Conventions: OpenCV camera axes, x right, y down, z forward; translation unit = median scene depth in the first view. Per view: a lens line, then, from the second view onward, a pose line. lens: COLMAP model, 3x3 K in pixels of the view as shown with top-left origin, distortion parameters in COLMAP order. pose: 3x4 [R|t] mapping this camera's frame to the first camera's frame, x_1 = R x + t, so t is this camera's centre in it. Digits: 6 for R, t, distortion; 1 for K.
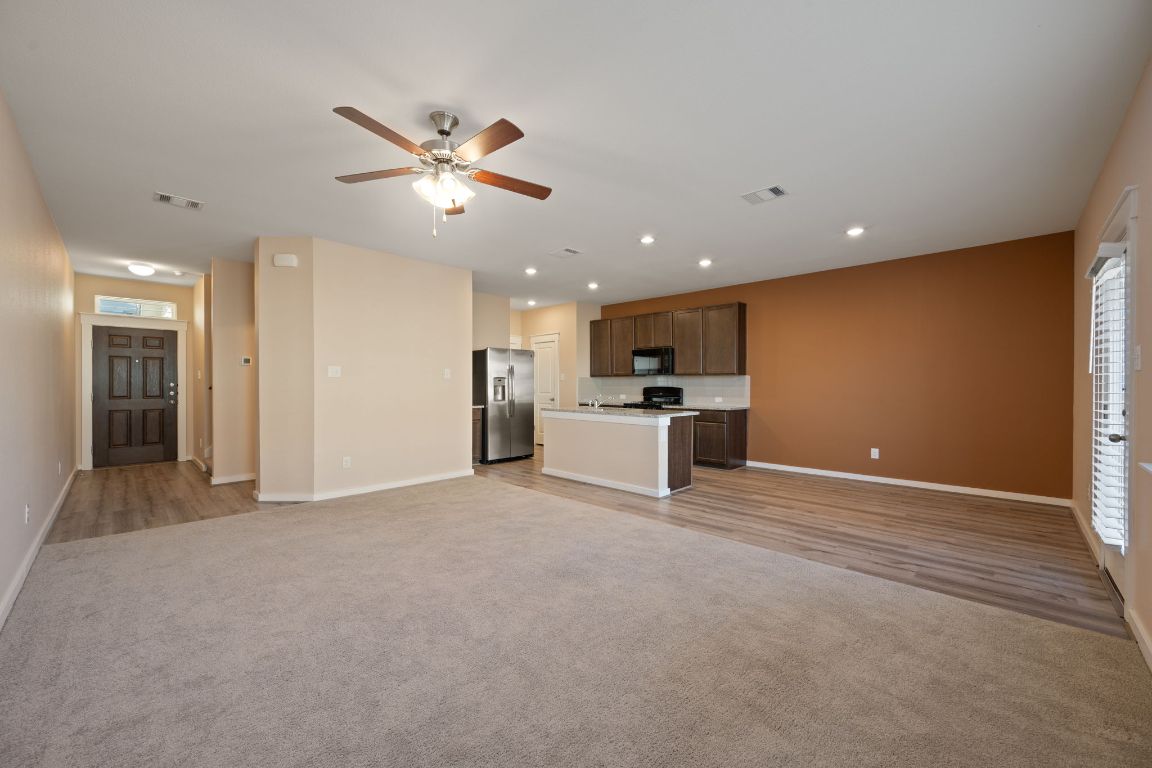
lens RADIAL K [[444.8, 0, 579.8], [0, 444.8, 386.6], [0, 0, 1]] dist [-0.000681, -0.000053]
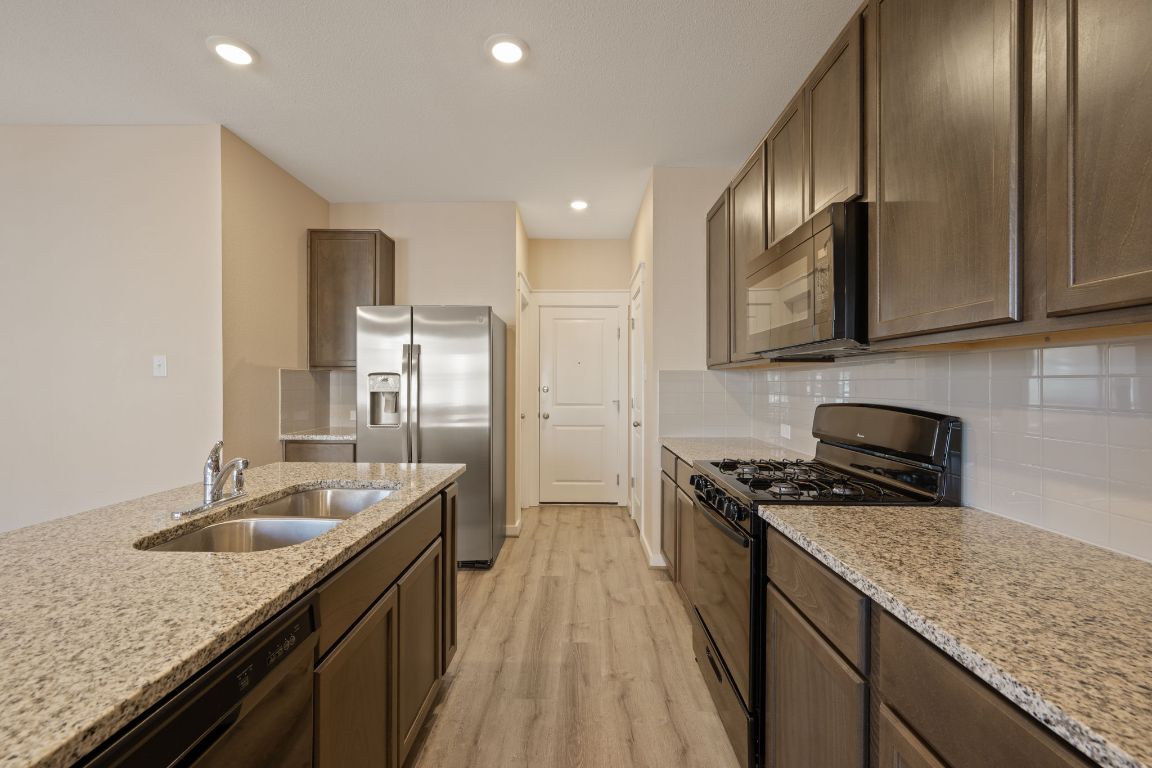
lens RADIAL K [[465.3, 0, 576.0], [0, 465.3, 384.0], [0, 0, 1]] dist [0.000783, 0.000060]
pose [[0.676068, 0.001239, -0.736838, 0.284448], [-0.007142, 0.999963, -0.004872, -0.008757], [0.736805, 0.008556, 0.676051, 0.802840]]
